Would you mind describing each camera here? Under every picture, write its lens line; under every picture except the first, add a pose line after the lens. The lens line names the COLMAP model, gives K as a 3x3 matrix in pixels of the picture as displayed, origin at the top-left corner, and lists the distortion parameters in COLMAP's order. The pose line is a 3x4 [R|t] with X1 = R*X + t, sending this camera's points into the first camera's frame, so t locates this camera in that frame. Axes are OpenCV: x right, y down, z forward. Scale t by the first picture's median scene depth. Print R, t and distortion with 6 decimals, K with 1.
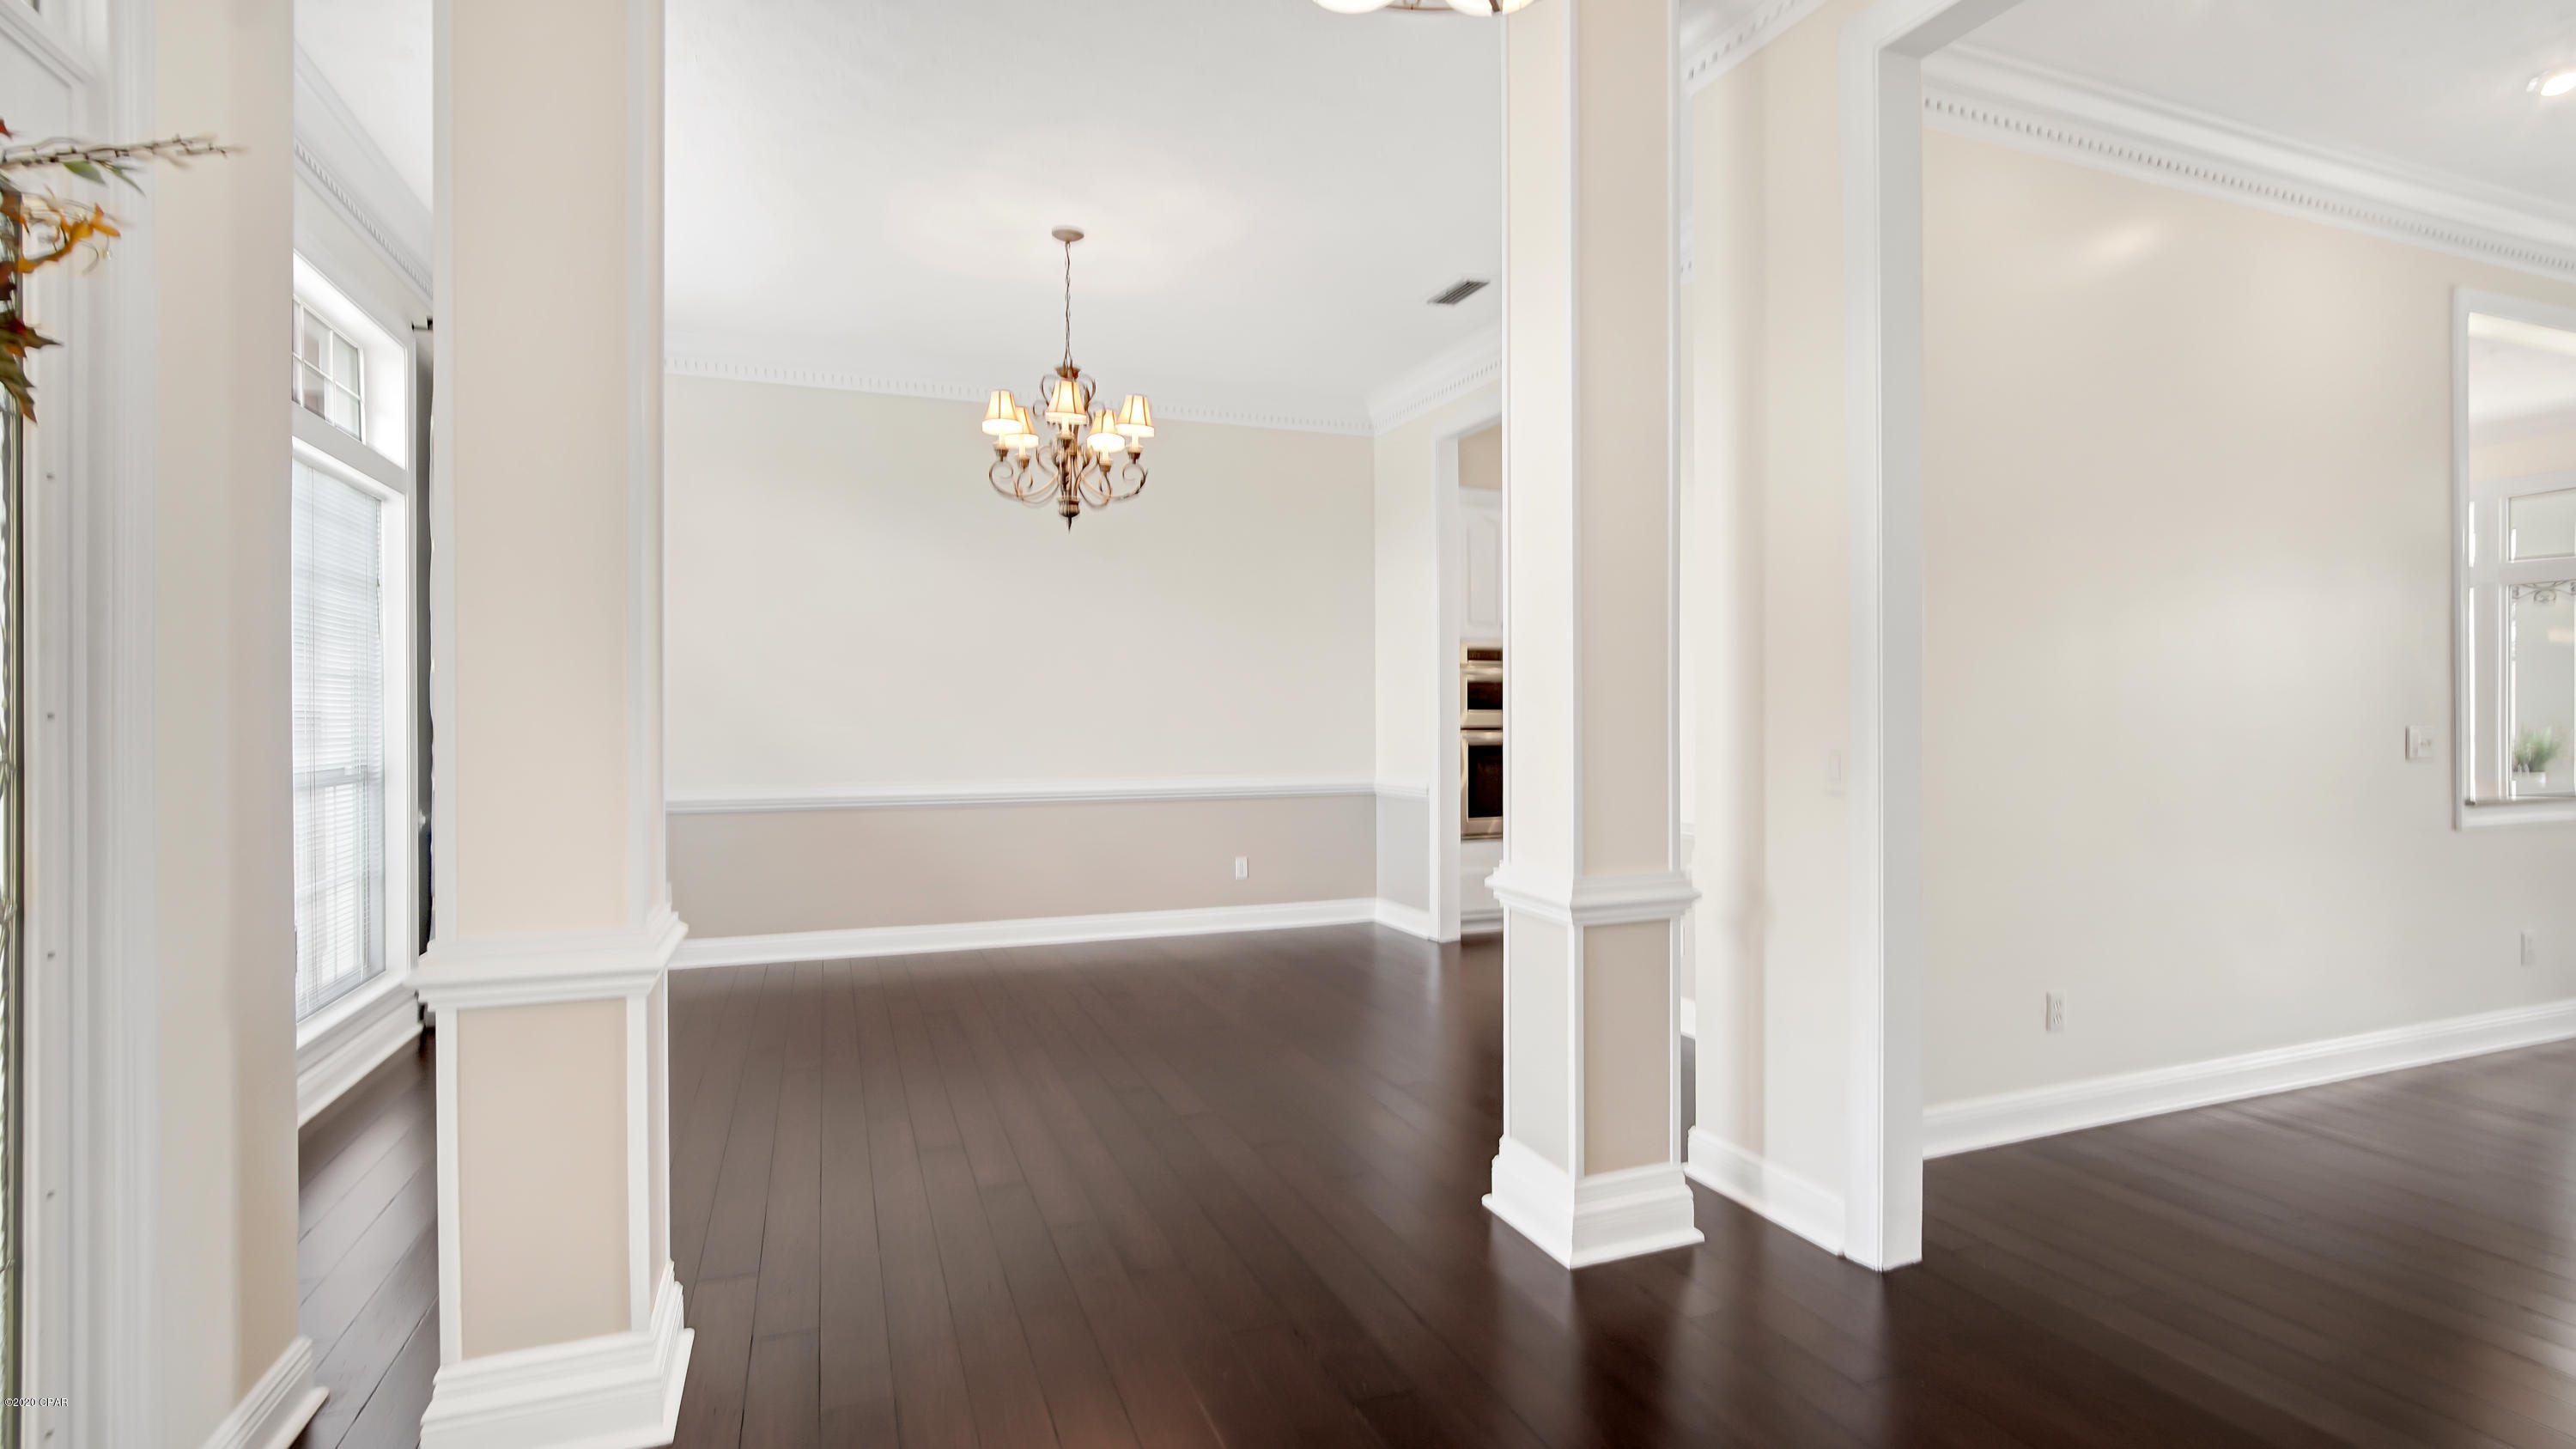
lens RADIAL K [[1184.6, 0, 1289.3], [0, 1184.6, 706.0], [0, 0, 1]] dist [-0.007985, 0.001138]
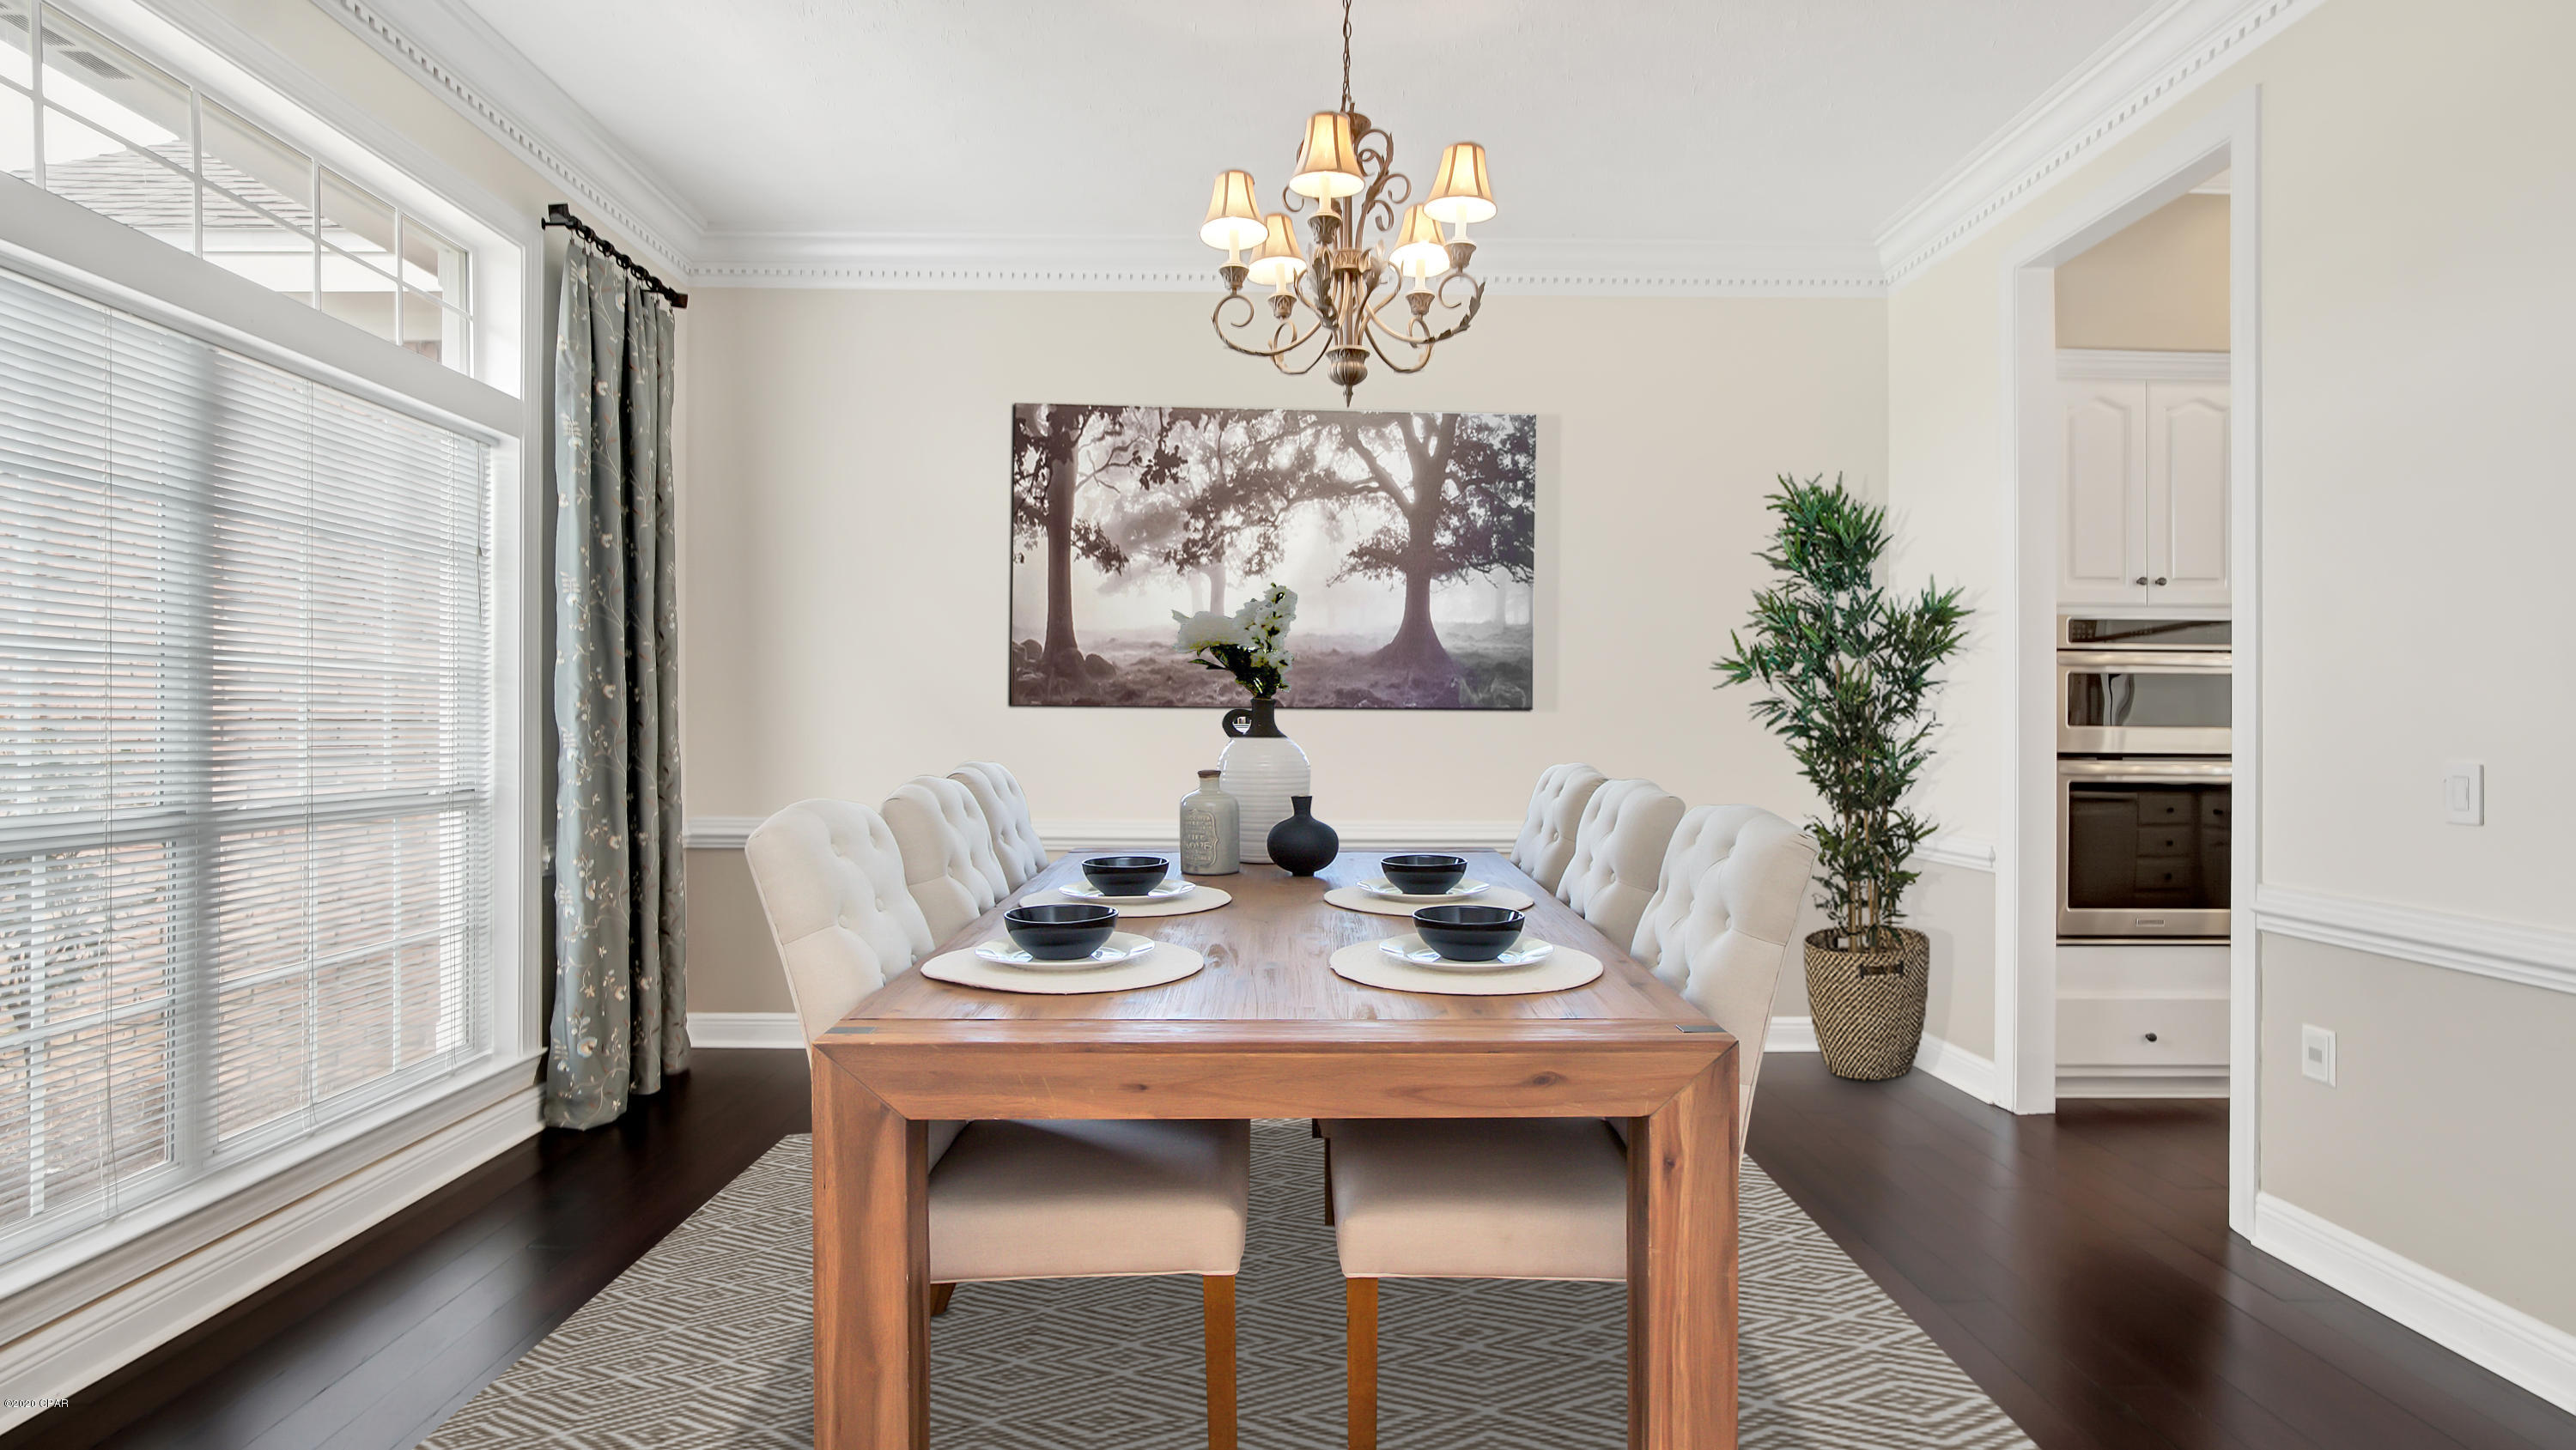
lens RADIAL K [[1152.6, 0, 1275.9], [0, 1152.6, 728.0], [0, 0, 1]] dist [0.000663, 0.000143]
pose [[0.930720, 0.003887, -0.365711, -0.012322], [-0.003683, 0.999992, 0.001254, 0.008800], [0.365713, 0.000179, 0.930728, 0.464211]]
